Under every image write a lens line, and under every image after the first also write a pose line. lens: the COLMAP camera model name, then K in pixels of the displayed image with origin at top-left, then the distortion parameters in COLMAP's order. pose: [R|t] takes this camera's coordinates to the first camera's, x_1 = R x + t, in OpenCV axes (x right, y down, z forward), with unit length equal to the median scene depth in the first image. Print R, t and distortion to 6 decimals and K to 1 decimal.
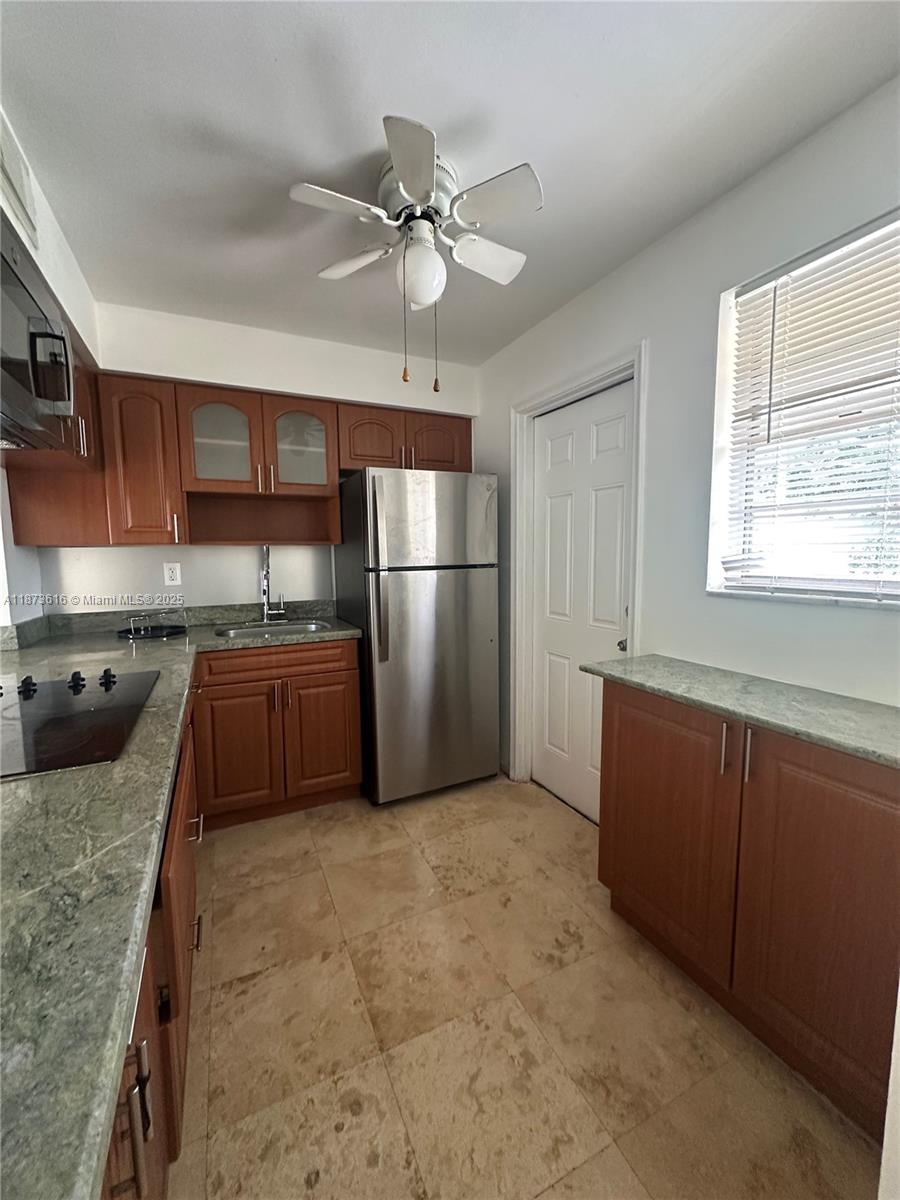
lens RADIAL K [[479.9, 0, 448.8], [0, 479.9, 602.3], [0, 0, 1]] dist [-0.004162, 0.000896]
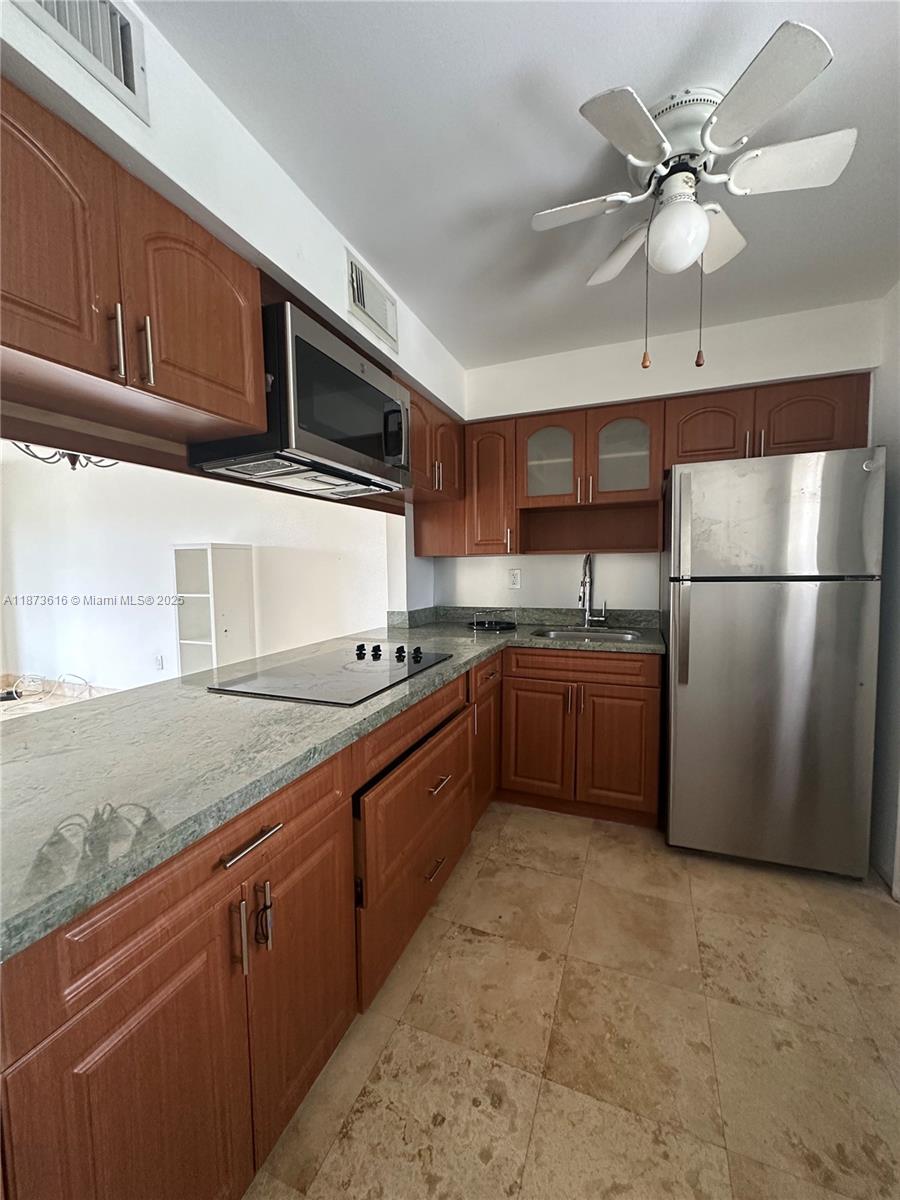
lens RADIAL K [[479.9, 0, 450.2], [0, 479.9, 602.2], [0, 0, 1]] dist [-0.004162, 0.000896]
pose [[0.674979, 0.059212, -0.735457, 0.236749], [-0.072029, 0.997302, 0.014187, -0.008948], [0.734312, 0.043398, 0.677423, 0.102616]]
